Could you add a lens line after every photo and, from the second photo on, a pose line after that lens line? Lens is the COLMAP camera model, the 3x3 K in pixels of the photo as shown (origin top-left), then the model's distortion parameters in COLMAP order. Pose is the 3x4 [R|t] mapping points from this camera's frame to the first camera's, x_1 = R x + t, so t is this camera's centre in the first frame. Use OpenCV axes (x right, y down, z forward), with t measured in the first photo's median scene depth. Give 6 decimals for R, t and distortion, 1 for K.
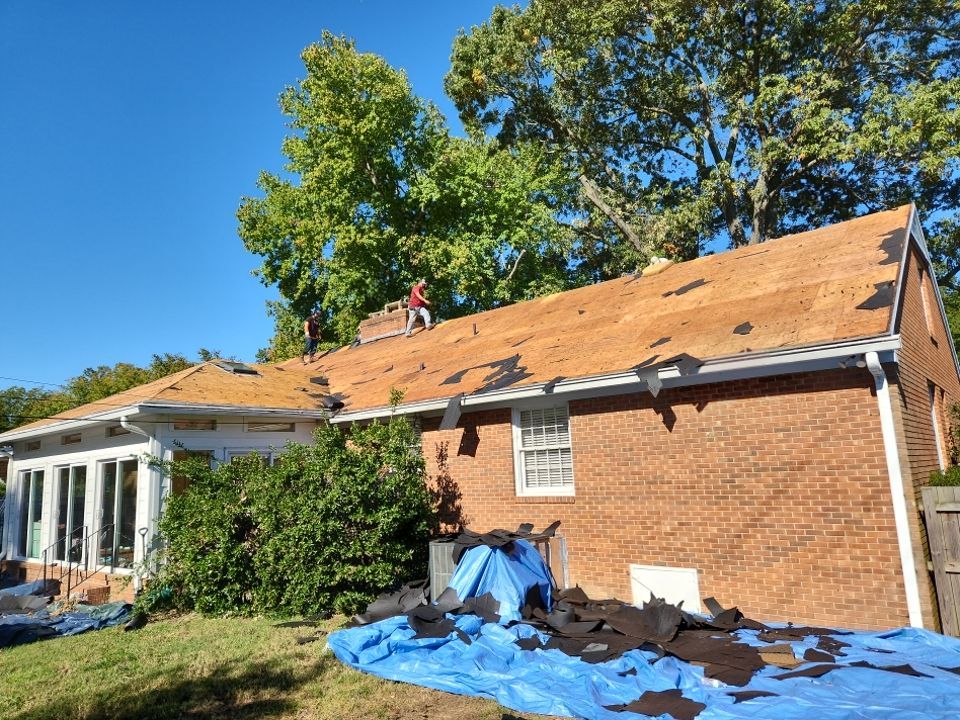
lens RADIAL K [[670.7, 0, 479.1], [0, 670.7, 361.7], [0, 0, 1]] dist [0.038645, -0.018816]
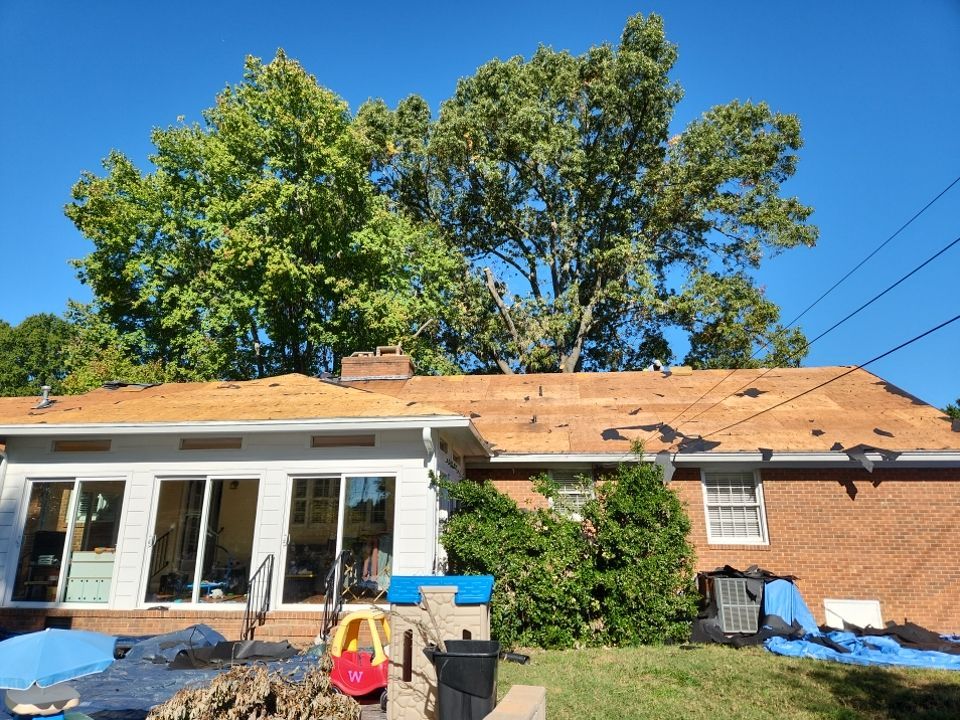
lens RADIAL K [[670.7, 0, 478.1], [0, 670.7, 358.2], [0, 0, 1]] dist [0.038645, -0.018816]
pose [[0.811106, 0.205226, 0.547713, -1.179515], [-0.133991, 0.976716, -0.167546, 0.158797], [-0.569345, 0.062509, 0.819719, 0.278739]]
